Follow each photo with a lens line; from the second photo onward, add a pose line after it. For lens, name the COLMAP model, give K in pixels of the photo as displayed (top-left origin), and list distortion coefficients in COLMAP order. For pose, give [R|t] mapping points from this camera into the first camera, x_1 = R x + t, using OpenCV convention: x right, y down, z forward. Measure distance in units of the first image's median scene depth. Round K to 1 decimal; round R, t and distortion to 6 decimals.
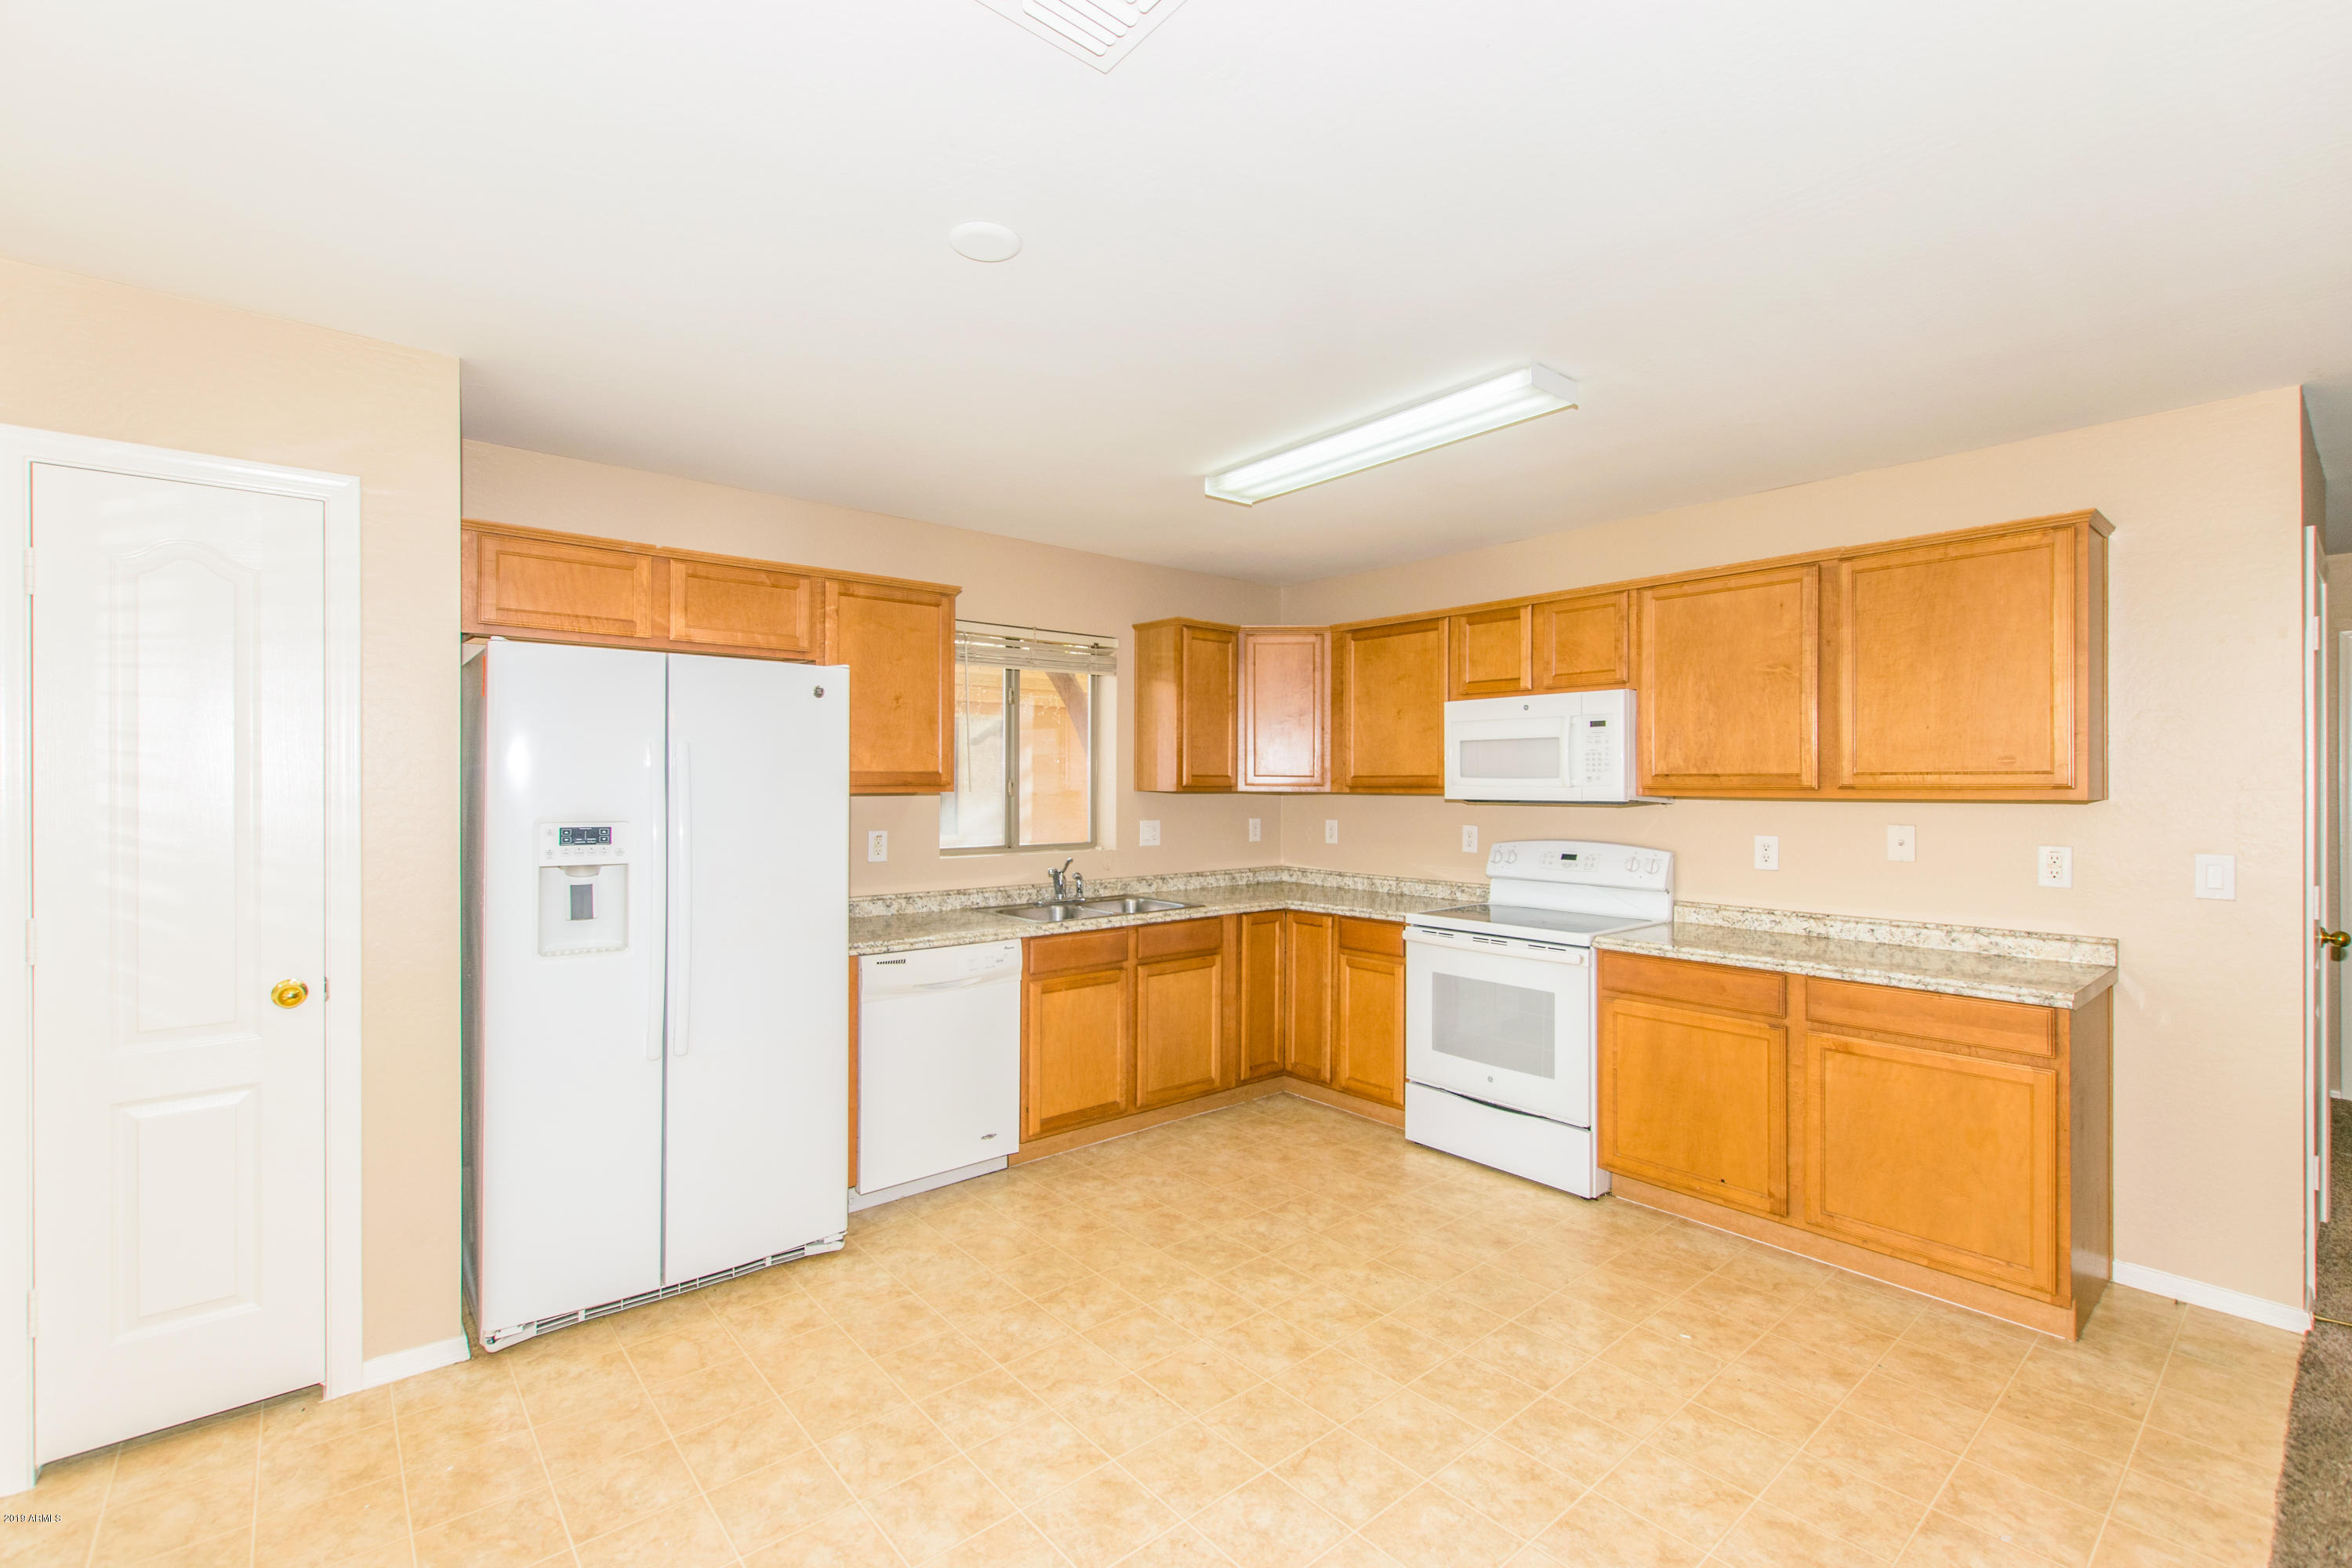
lens RADIAL K [[1030.9, 0, 1170.8], [0, 1030.9, 778.3], [0, 0, 1]] dist [0.001660, -0.000376]
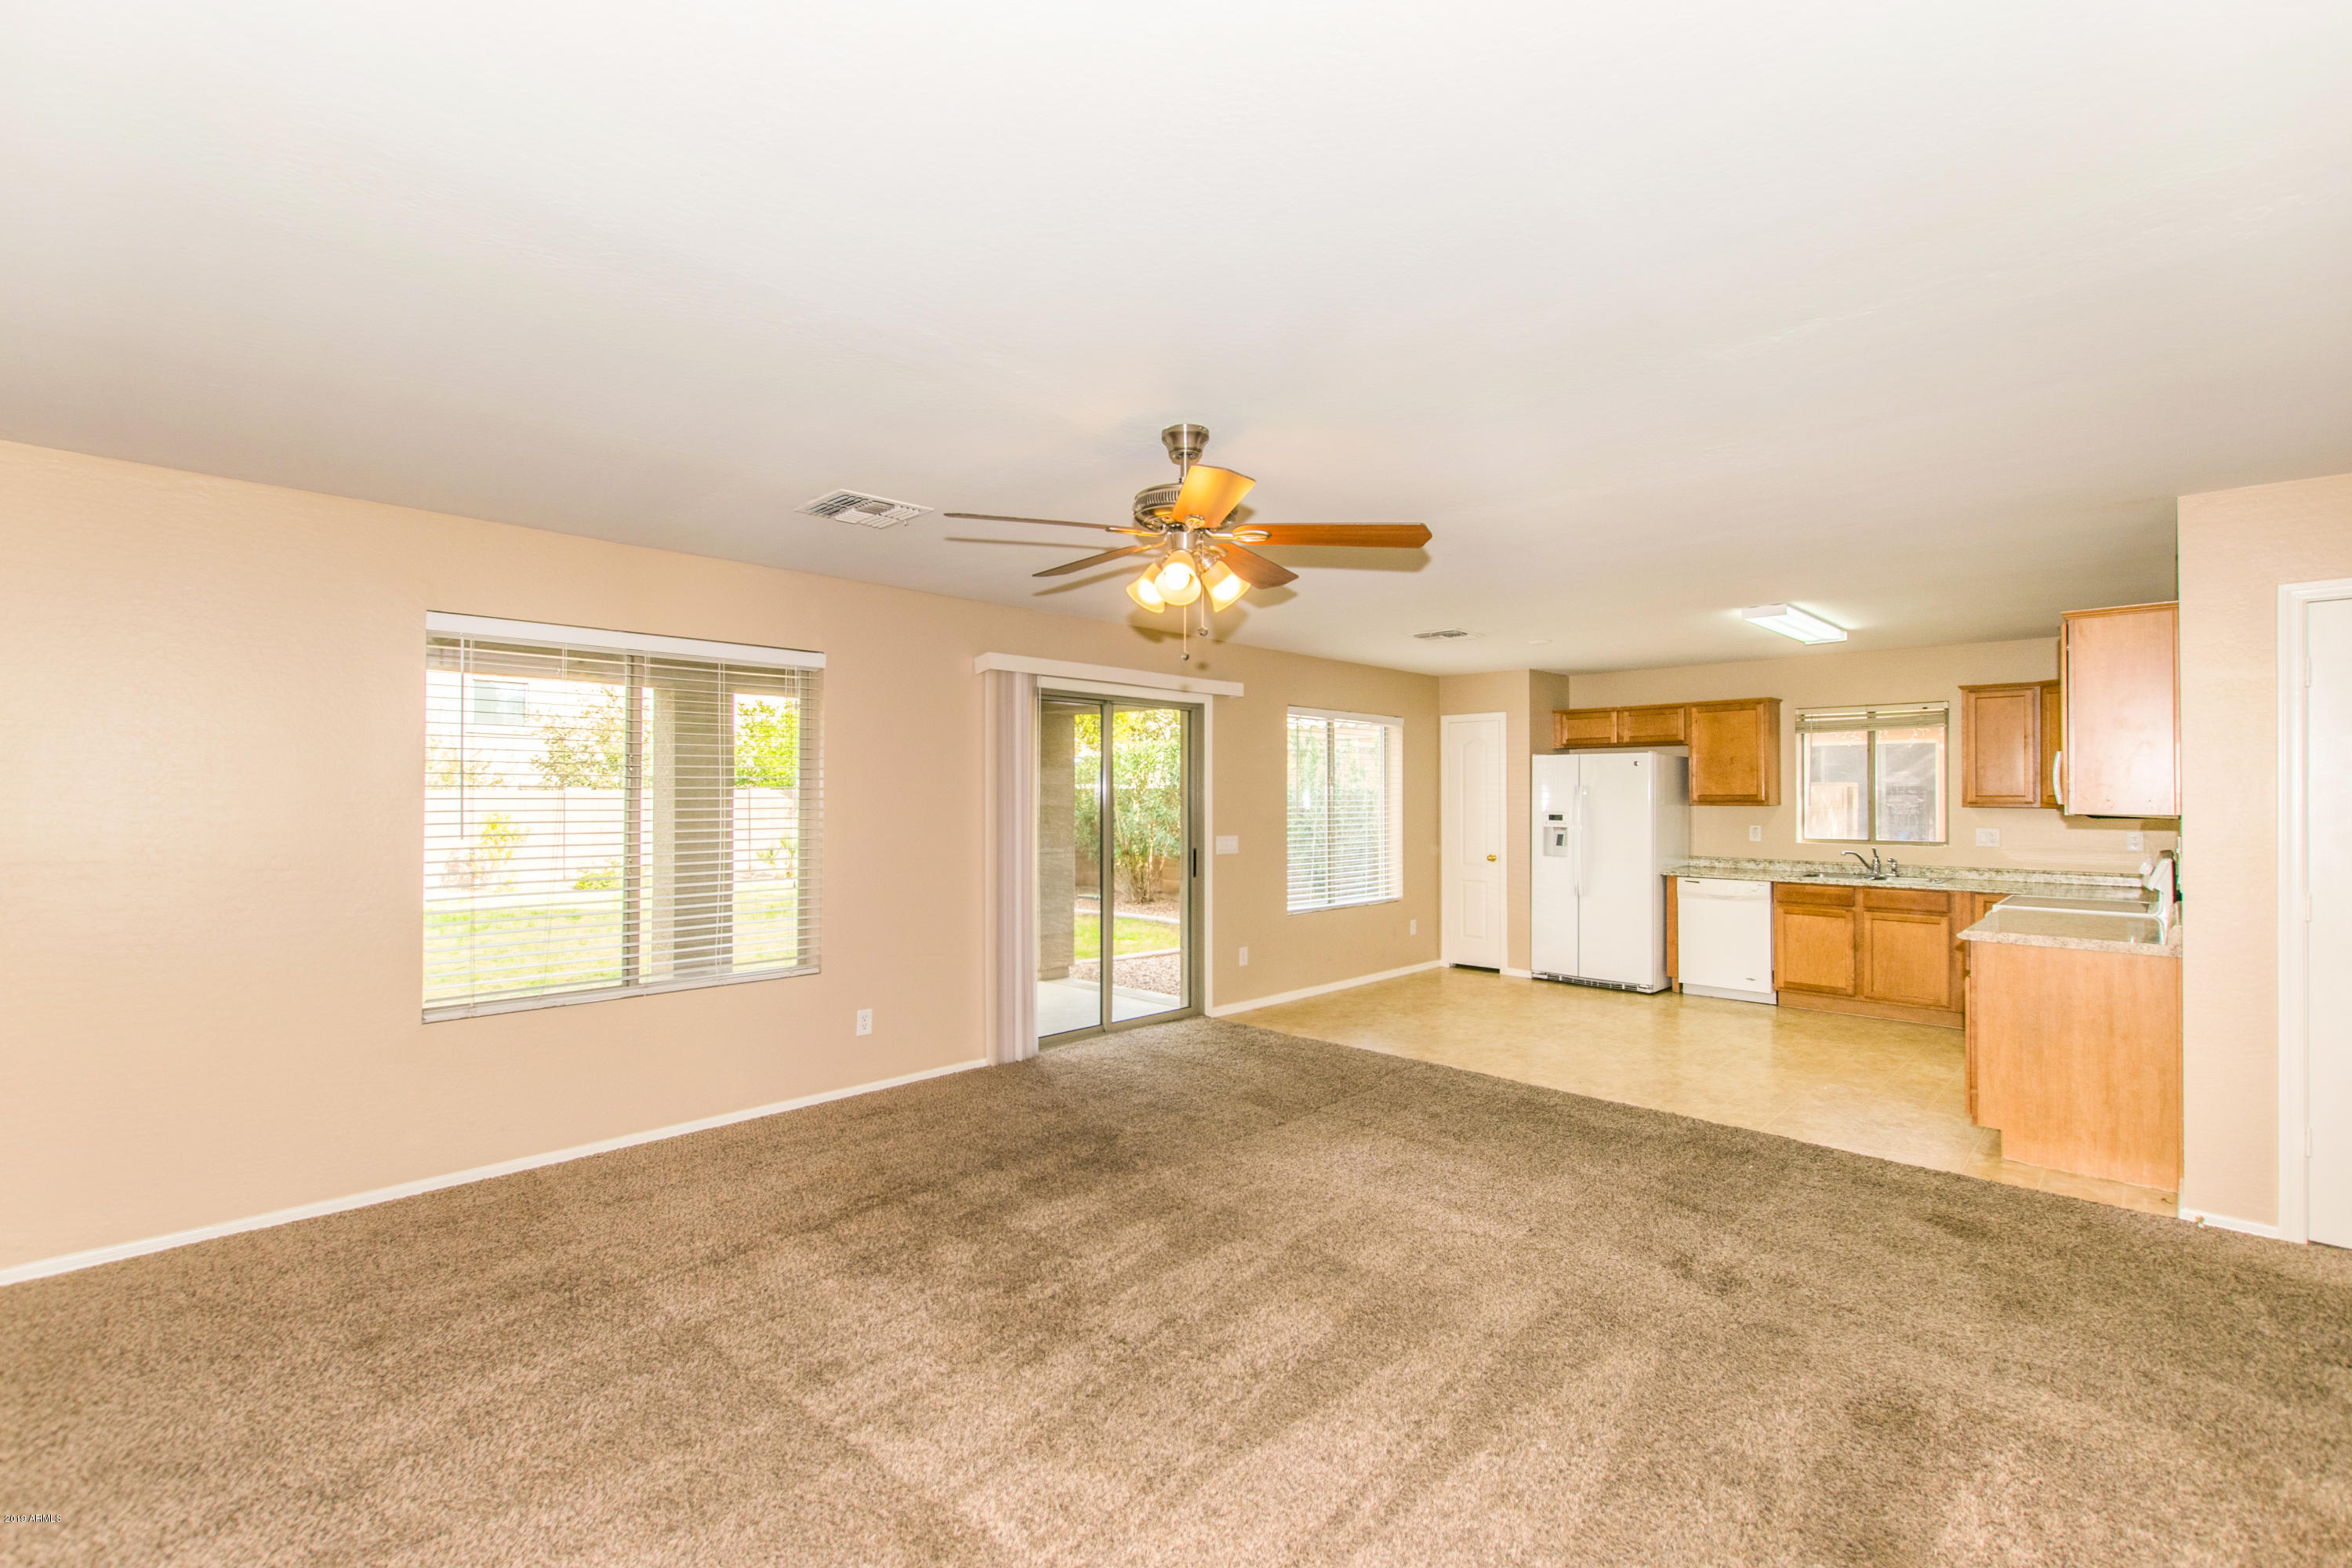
lens RADIAL K [[1030.9, 0, 1170.8], [0, 1030.9, 778.3], [0, 0, 1]] dist [0.001660, -0.000376]
pose [[0.092152, -0.019603, -0.995552, 1.794895], [0.001388, 0.999808, -0.019559, -0.000893], [0.995744, 0.000421, 0.092162, -0.308574]]
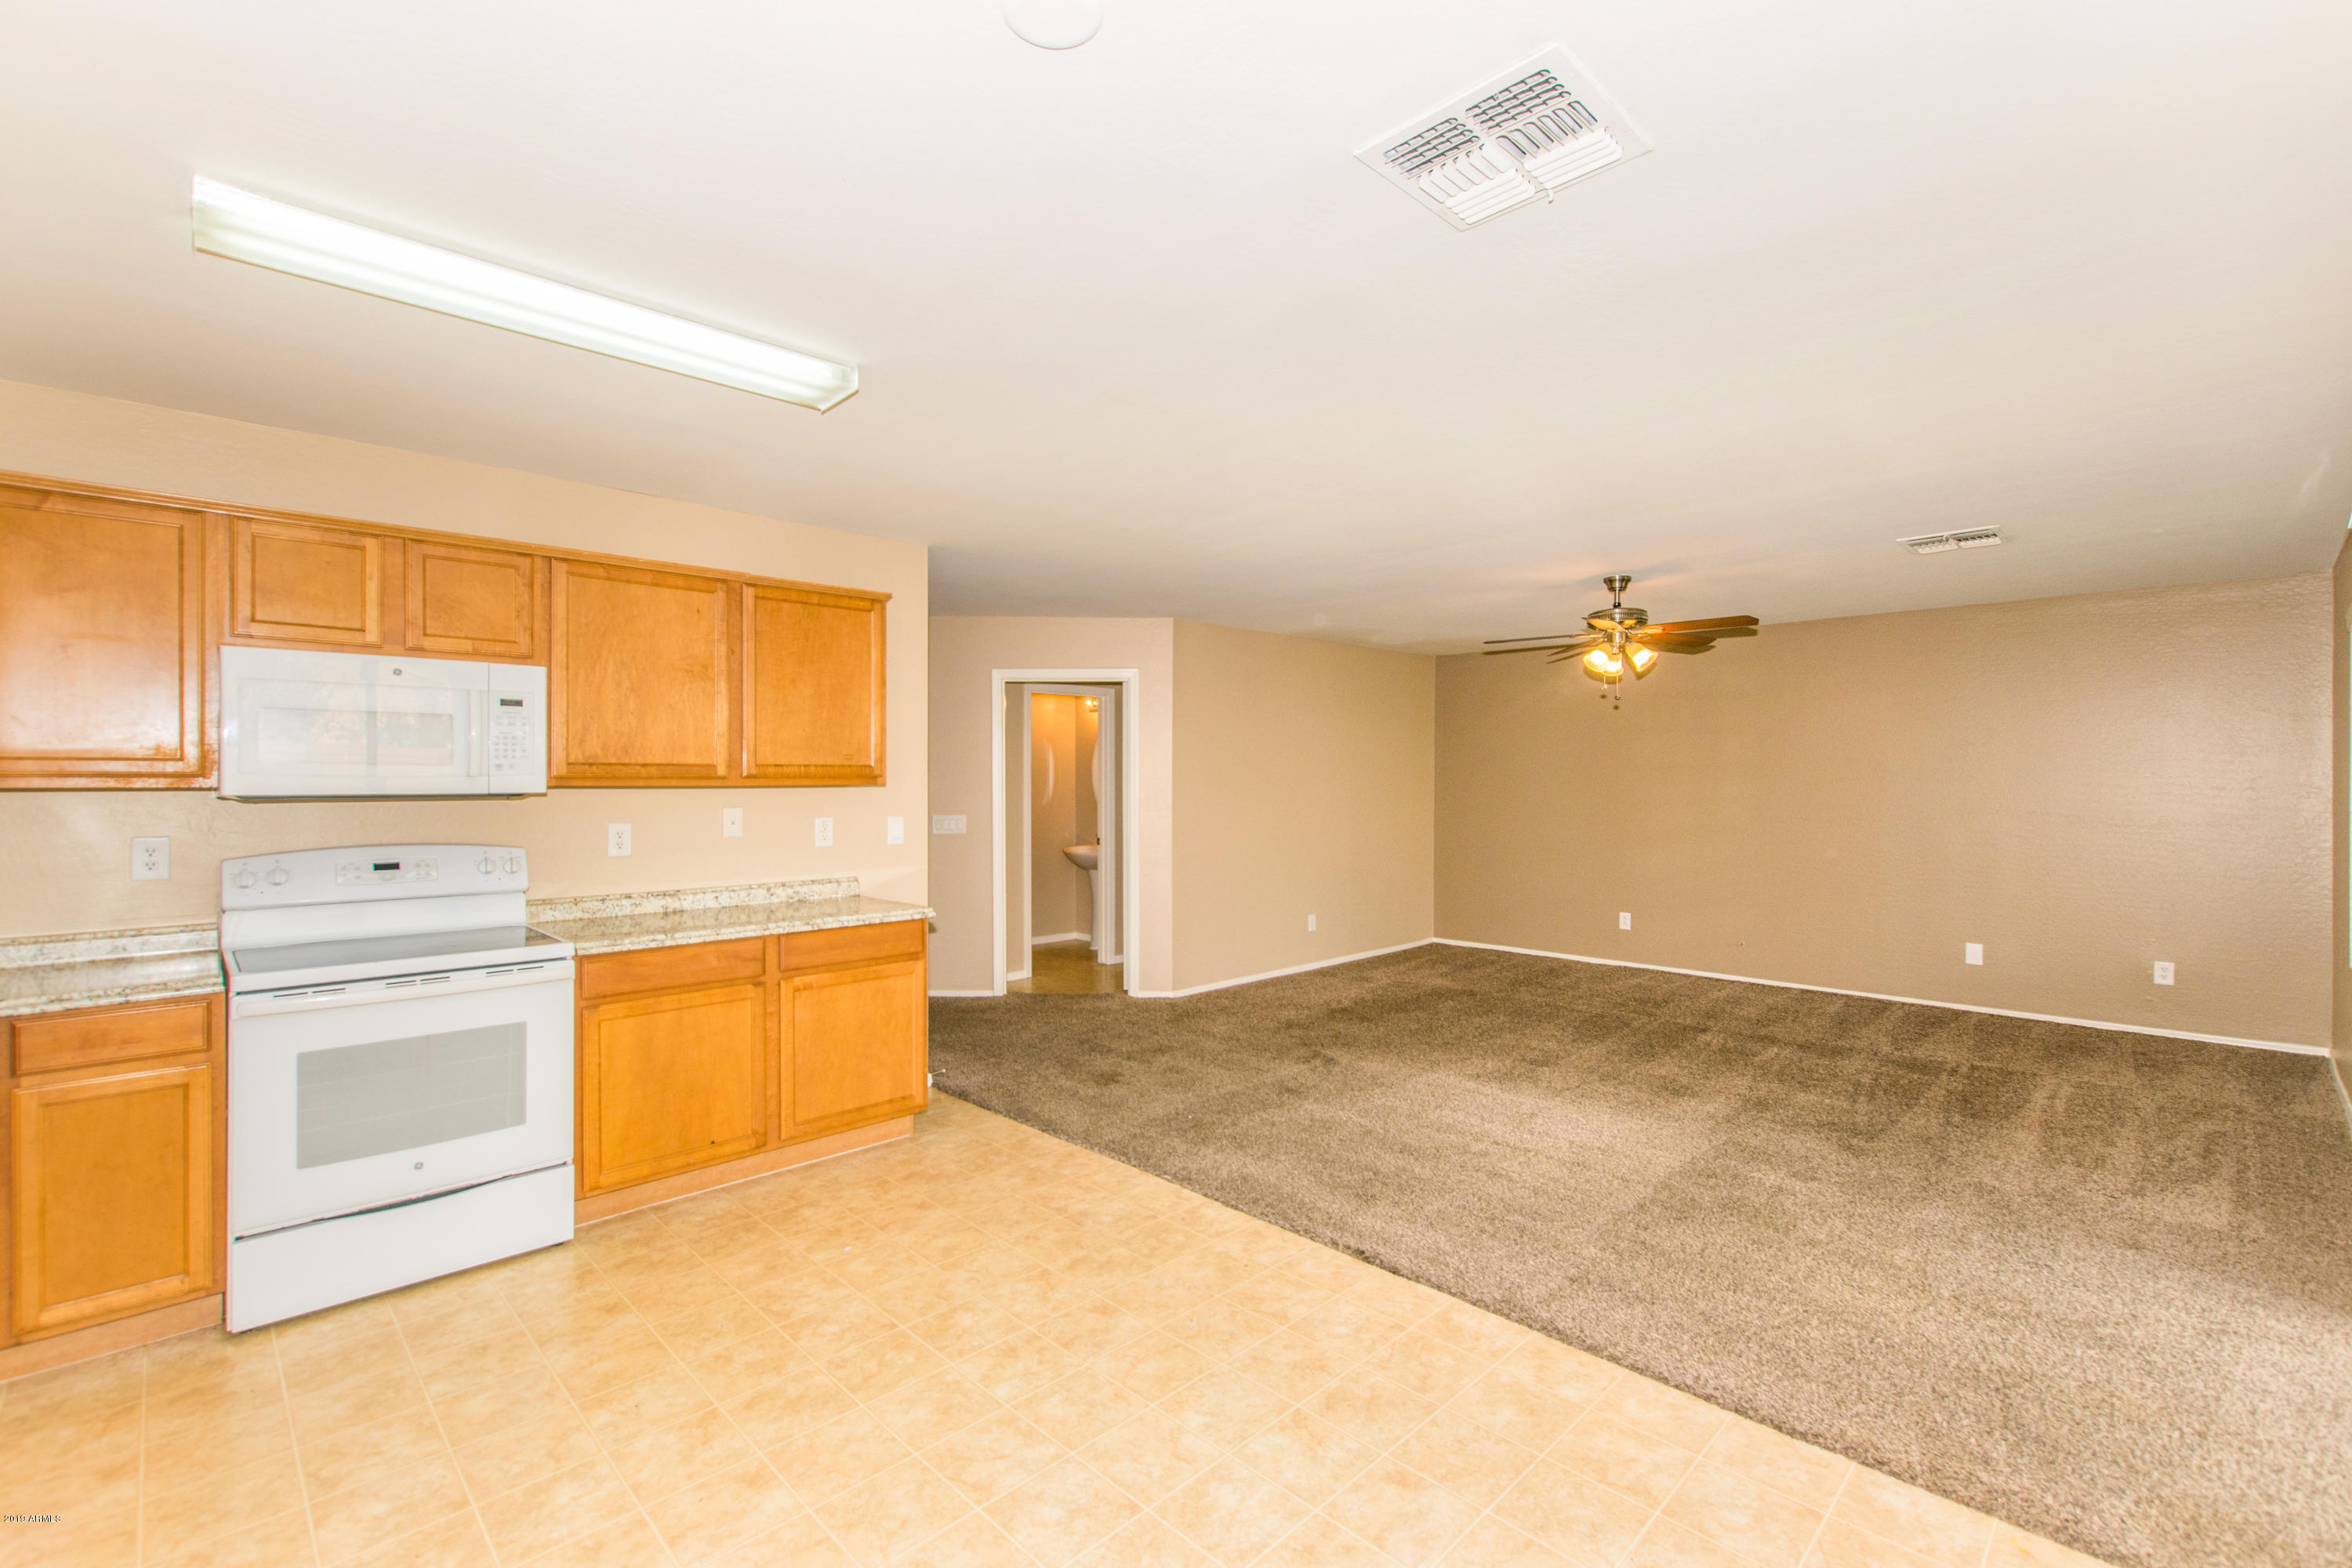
lens RADIAL K [[1013.3, 0, 1176.0], [0, 1013.3, 784.0], [0, 0, 1]] dist [0.000405, 0.000121]
pose [[-0.077555, -0.006134, 0.996969, -0.512562], [-0.004442, 0.999973, 0.005807, 0.007995], [-0.996978, -0.003978, -0.077580, 0.559096]]
